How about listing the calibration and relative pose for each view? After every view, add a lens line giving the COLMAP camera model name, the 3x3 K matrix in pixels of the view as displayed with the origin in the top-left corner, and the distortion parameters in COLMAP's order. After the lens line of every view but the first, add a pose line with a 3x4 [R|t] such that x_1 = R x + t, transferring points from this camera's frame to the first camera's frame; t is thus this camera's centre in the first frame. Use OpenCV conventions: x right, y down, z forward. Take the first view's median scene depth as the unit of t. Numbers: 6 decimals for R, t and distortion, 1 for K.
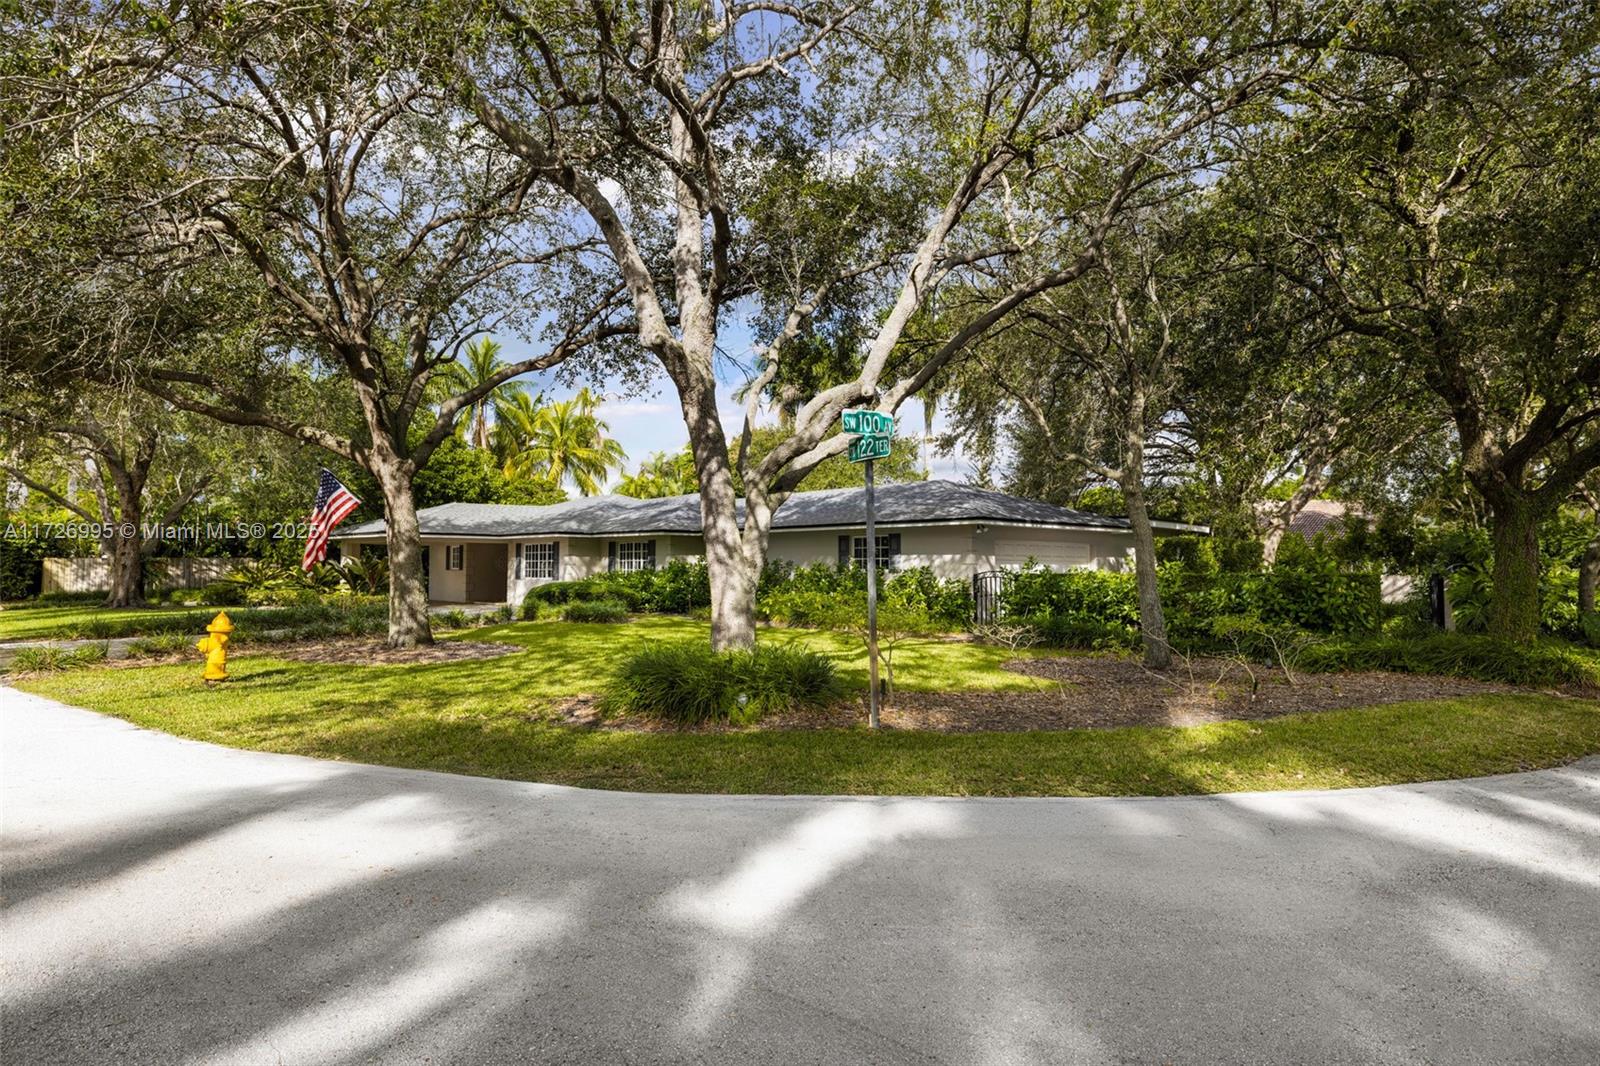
lens RADIAL K [[902.1, 0, 800.0], [0, 902.1, 533.0], [0, 0, 1]] dist [0.000650, 0.000094]
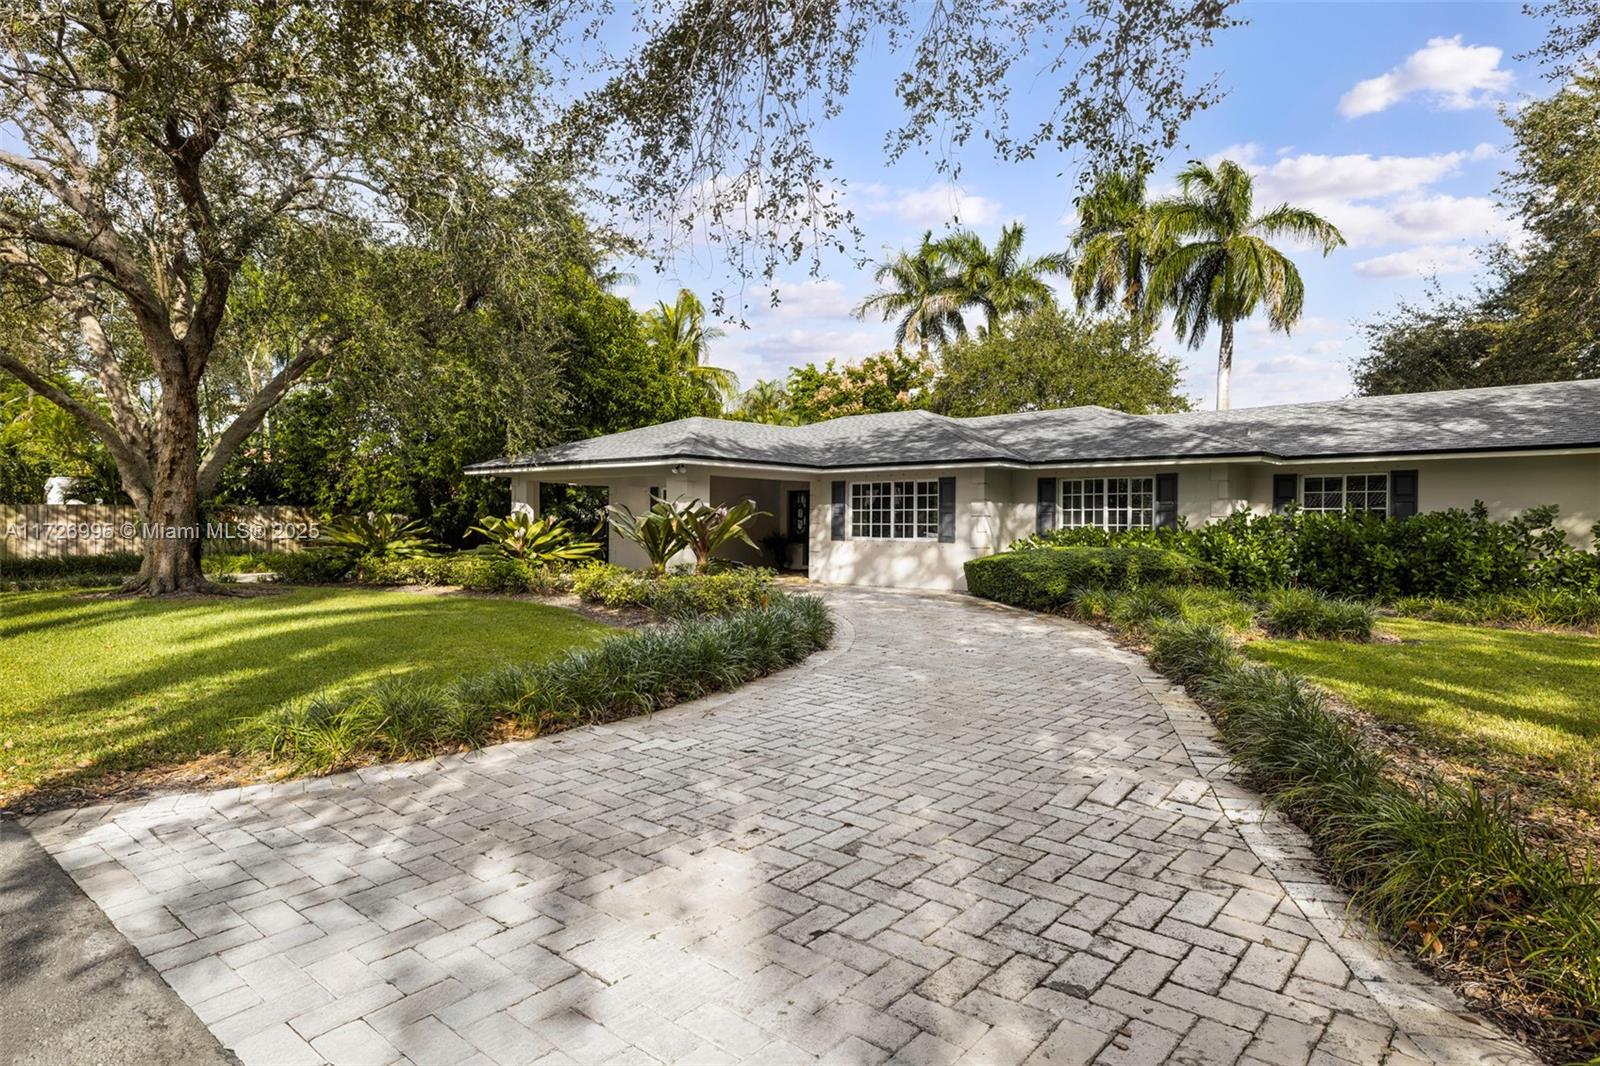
lens RADIAL K [[891.3, 0, 800.0], [0, 891.3, 533.0], [0, 0, 1]] dist [0.035131, 0.000260]
pose [[0.995447, 0.000722, 0.095317, -0.396531], [-0.006040, 0.998440, 0.055516, 0.013190], [-0.095128, -0.055839, 0.993898, 0.394837]]
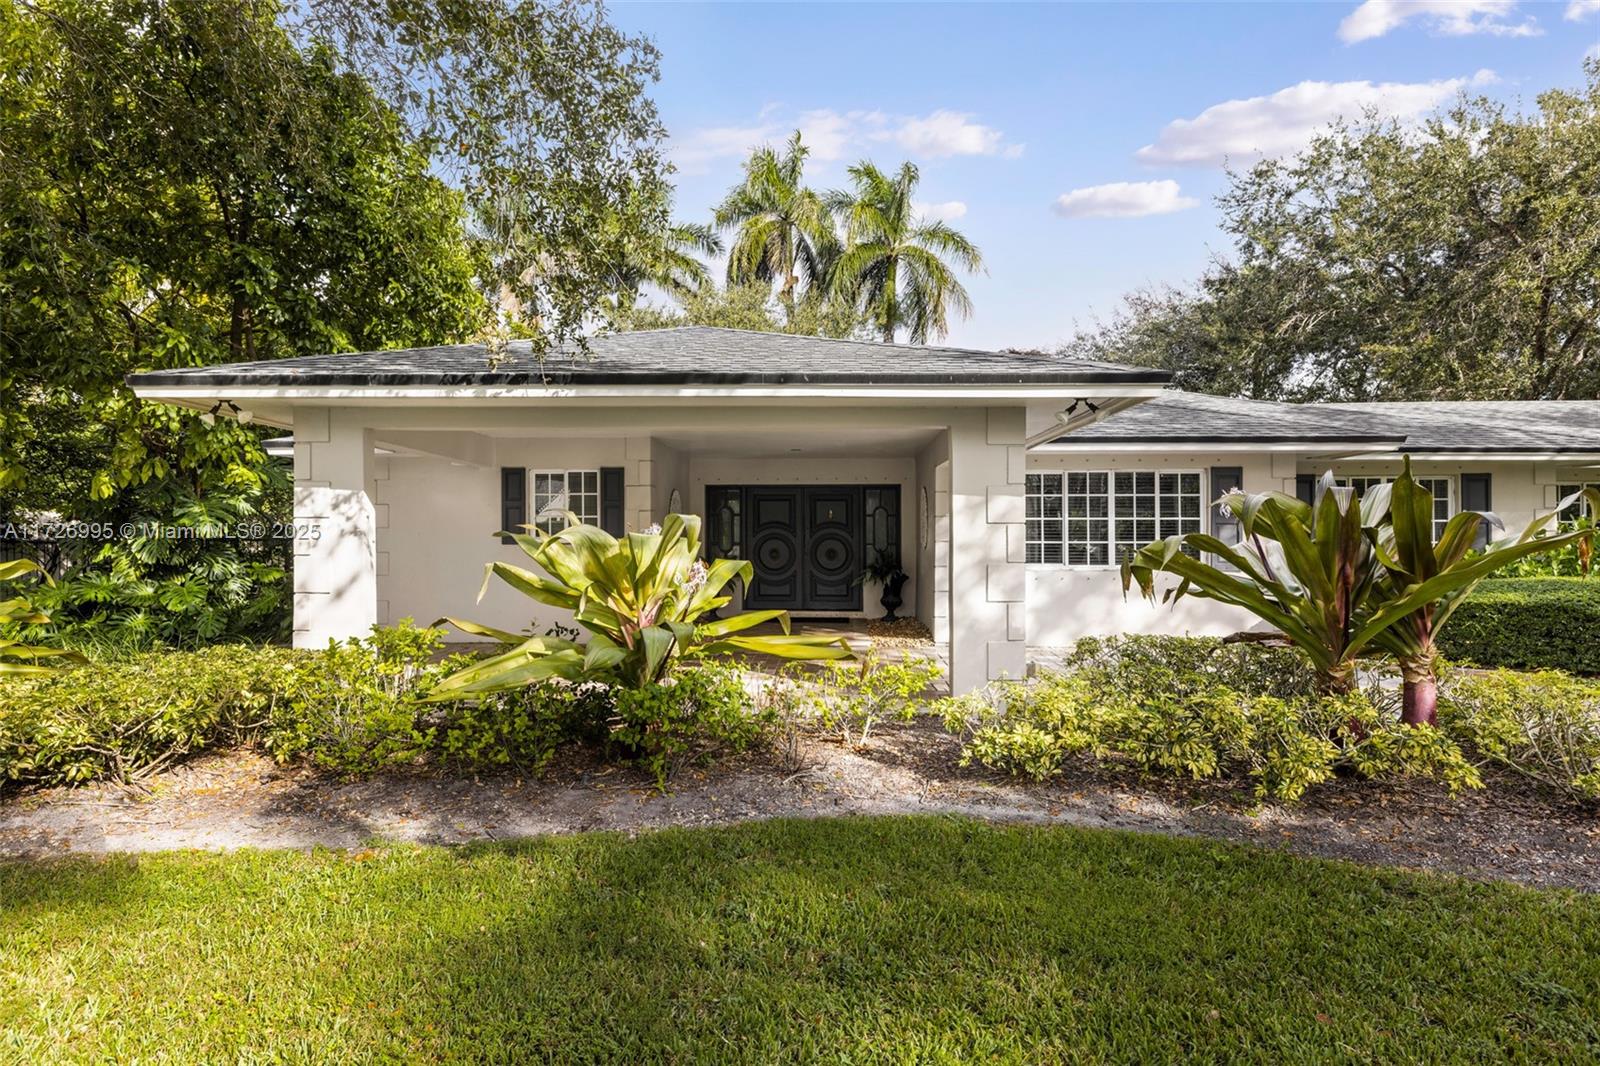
lens RADIAL K [[891.3, 0, 800.0], [0, 891.3, 533.0], [0, 0, 1]] dist [0.035131, 0.000260]
pose [[0.730043, 0.003157, 0.683394, -0.607375], [-0.032345, 0.999028, 0.029938, 0.029243], [-0.682636, -0.043960, 0.729436, 0.799189]]
